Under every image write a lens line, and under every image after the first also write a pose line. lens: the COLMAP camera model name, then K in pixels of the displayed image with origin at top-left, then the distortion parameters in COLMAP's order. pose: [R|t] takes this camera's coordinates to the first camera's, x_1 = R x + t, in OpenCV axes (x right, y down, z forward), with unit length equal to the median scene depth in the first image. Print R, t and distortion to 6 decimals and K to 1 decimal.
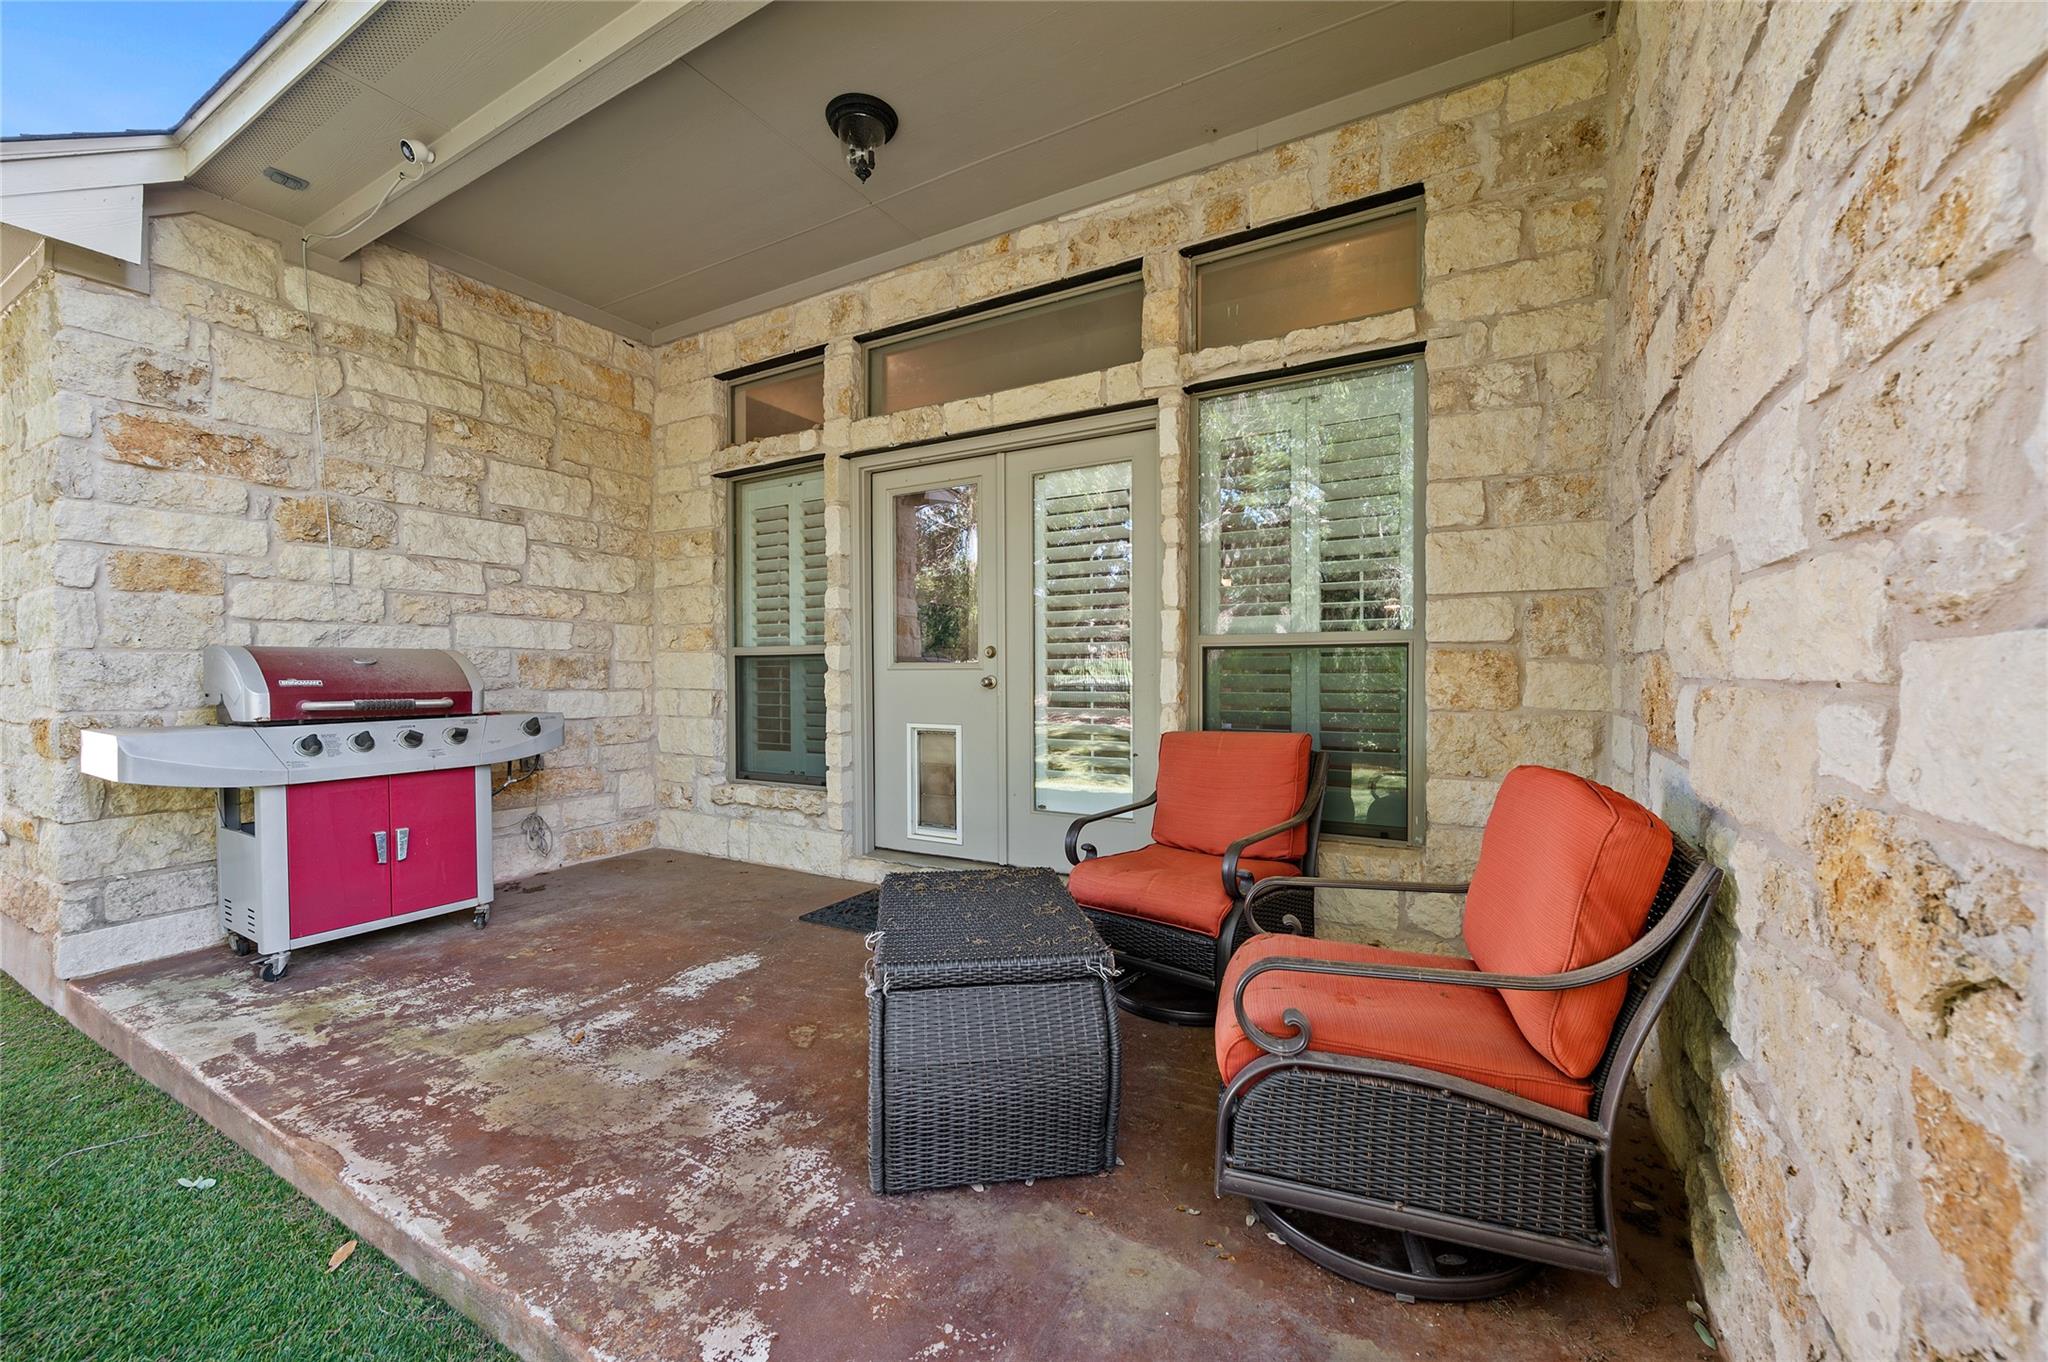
lens RADIAL K [[805.6, 0, 1030.3], [0, 805.6, 677.8], [0, 0, 1]] dist [-0.001650, 0.000655]
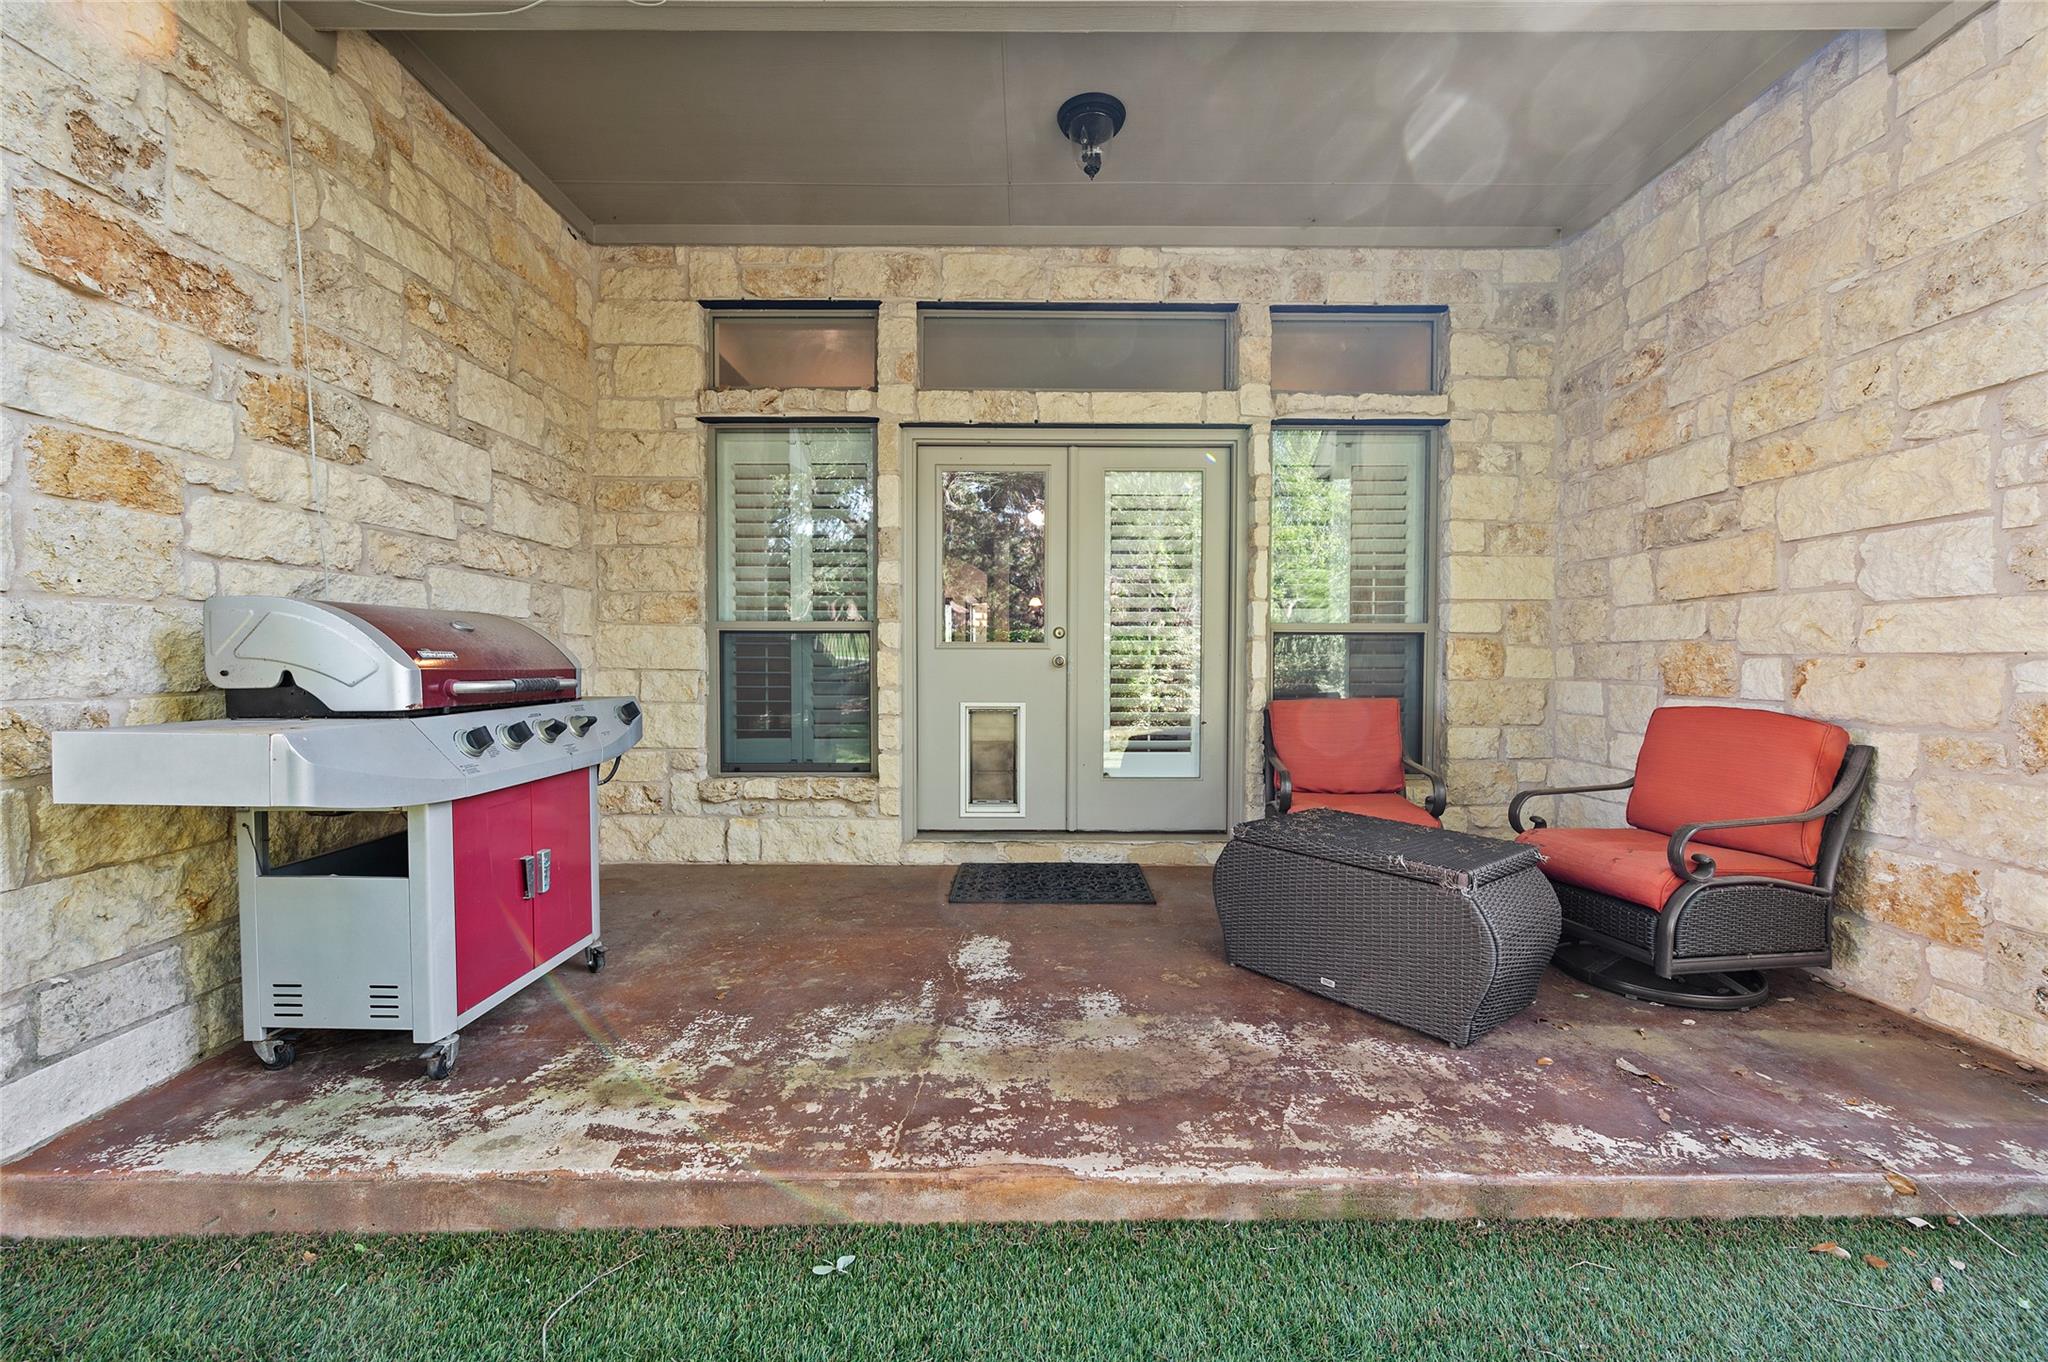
lens RADIAL K [[805.6, 0, 1022.8], [0, 805.6, 678.3], [0, 0, 1]] dist [-0.001650, 0.000655]
pose [[0.864953, -0.006524, 0.501810, -0.788487], [-0.001640, 0.999873, 0.015827, 0.014326], [-0.501850, -0.014512, 0.864833, 0.130884]]
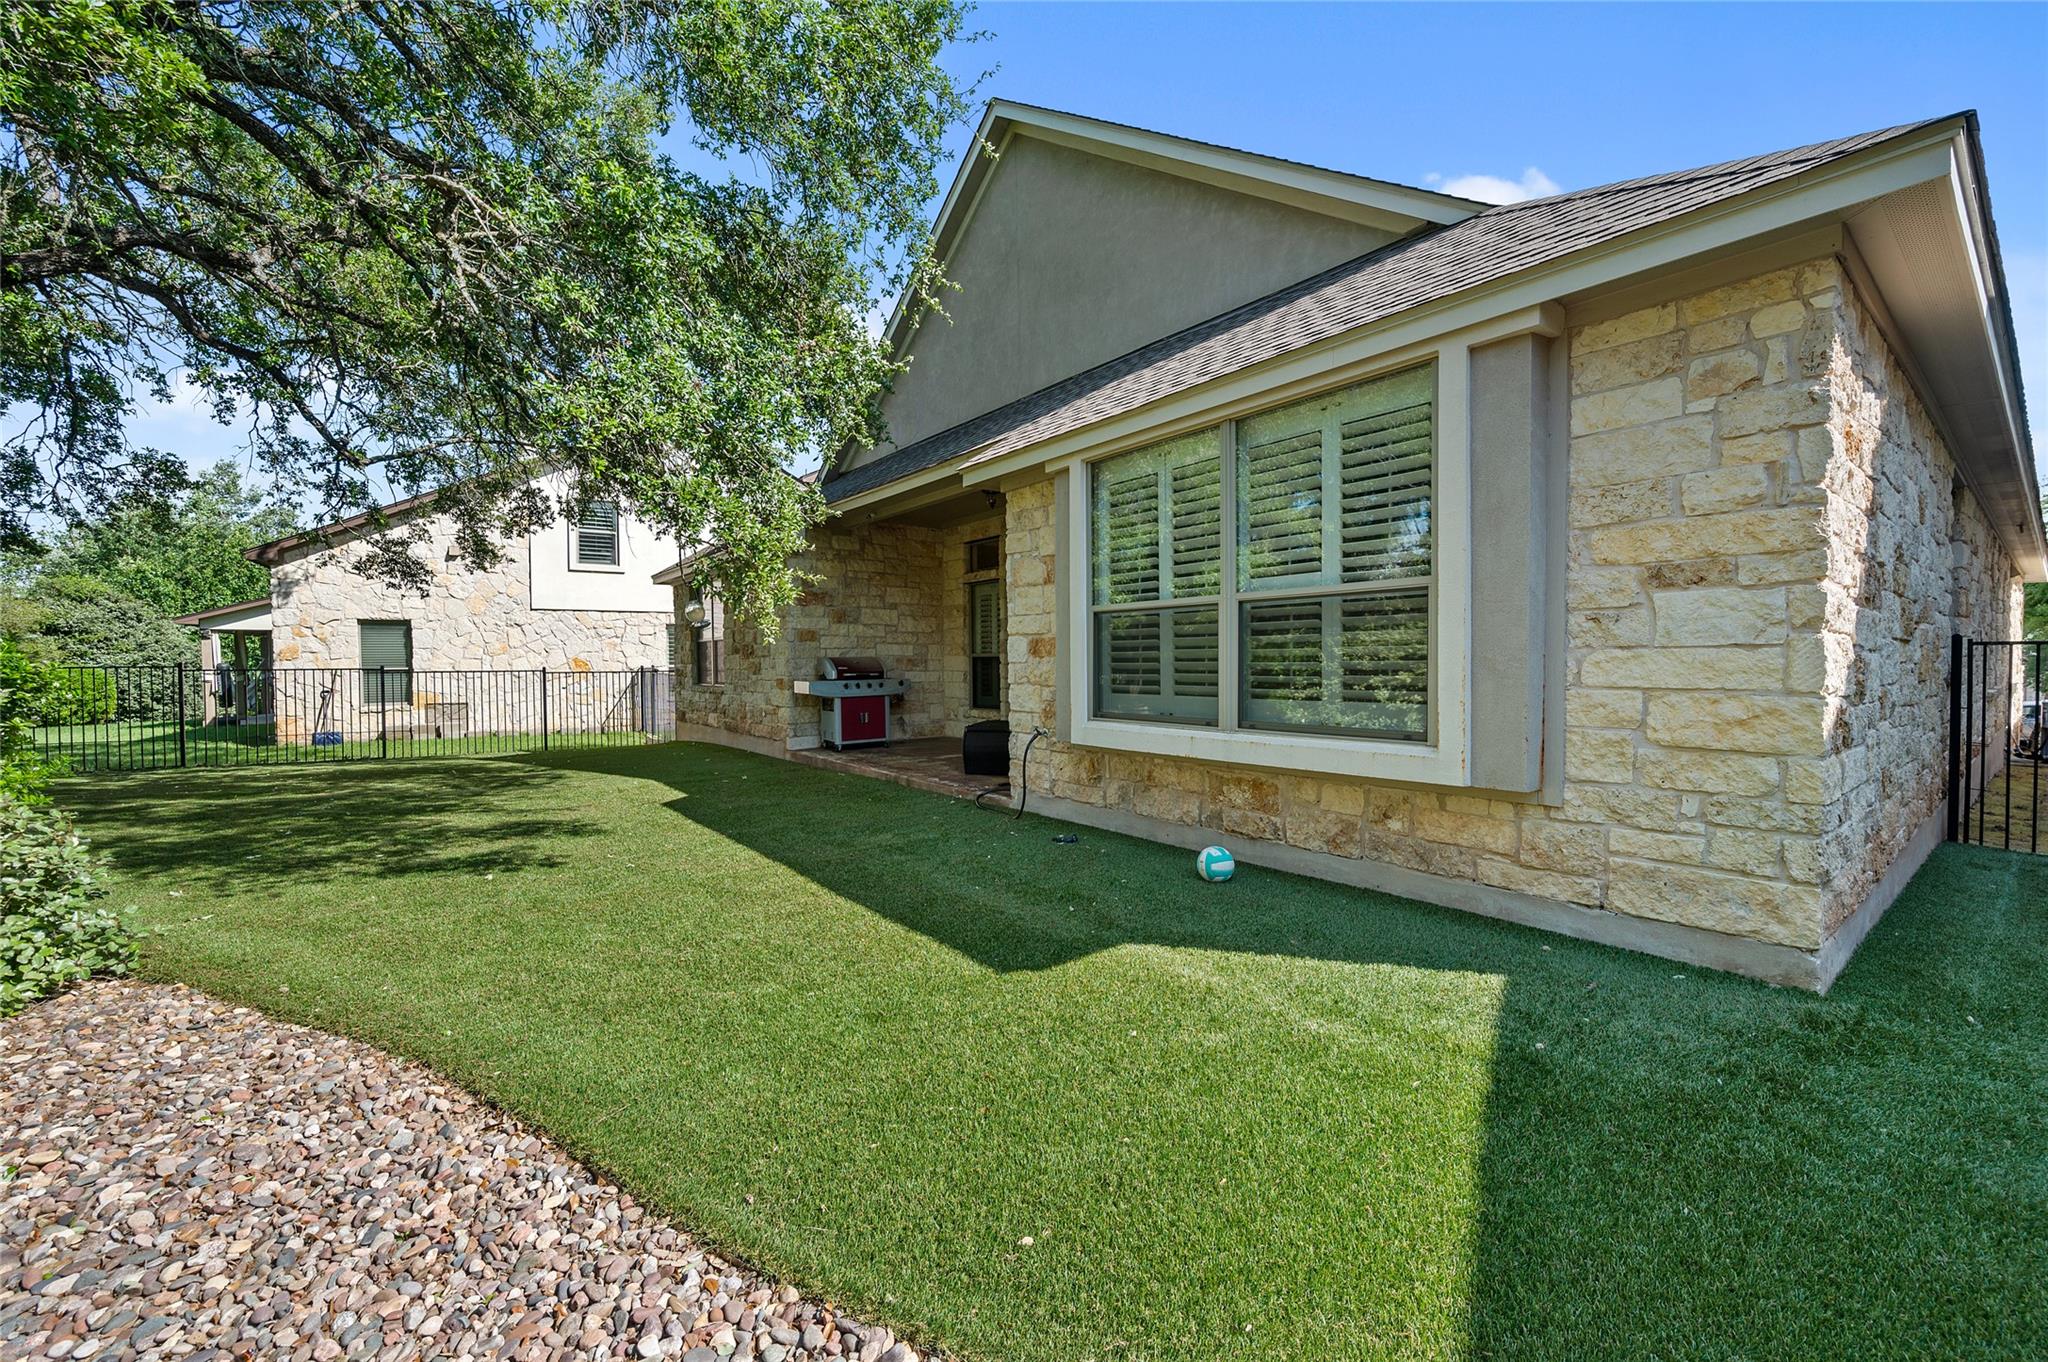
lens RADIAL K [[805.6, 0, 1029.9], [0, 805.6, 680.9], [0, 0, 1]] dist [-0.001650, 0.000655]
pose [[0.927287, 0.003398, -0.374335, 1.073946], [0.003727, 0.999825, 0.018308, 0.001044], [0.374332, -0.018372, 0.927113, -1.813594]]
